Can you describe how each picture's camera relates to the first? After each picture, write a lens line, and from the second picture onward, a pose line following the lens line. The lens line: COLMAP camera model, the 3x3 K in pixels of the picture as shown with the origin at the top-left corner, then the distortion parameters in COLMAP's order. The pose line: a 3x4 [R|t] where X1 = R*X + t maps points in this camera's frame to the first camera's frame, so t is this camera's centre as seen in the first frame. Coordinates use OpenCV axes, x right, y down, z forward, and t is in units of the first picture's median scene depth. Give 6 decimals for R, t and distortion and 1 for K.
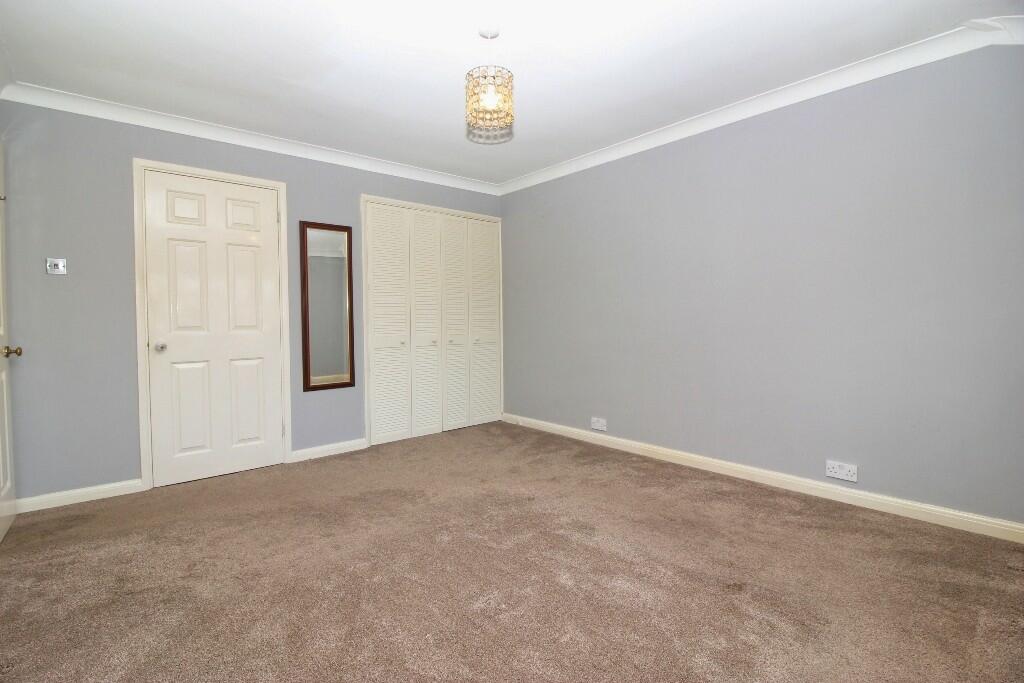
lens RADIAL K [[484.1, 0, 508.3], [0, 484.1, 337.5], [0, 0, 1]] dist [-0.000469, -0.000239]
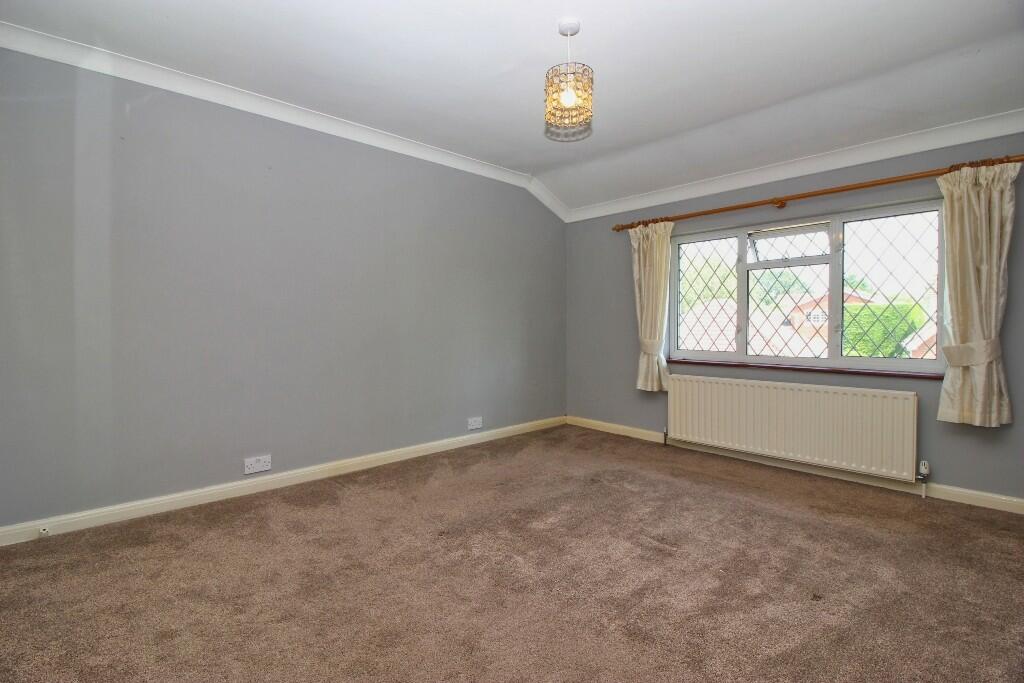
lens RADIAL K [[484.1, 0, 508.3], [0, 484.1, 337.5], [0, 0, 1]] dist [-0.000469, -0.000239]
pose [[-0.042041, -0.020730, 0.998901, -0.681076], [0.036721, 0.999077, 0.022279, -0.022002], [-0.998441, 0.037617, -0.041241, 0.765321]]
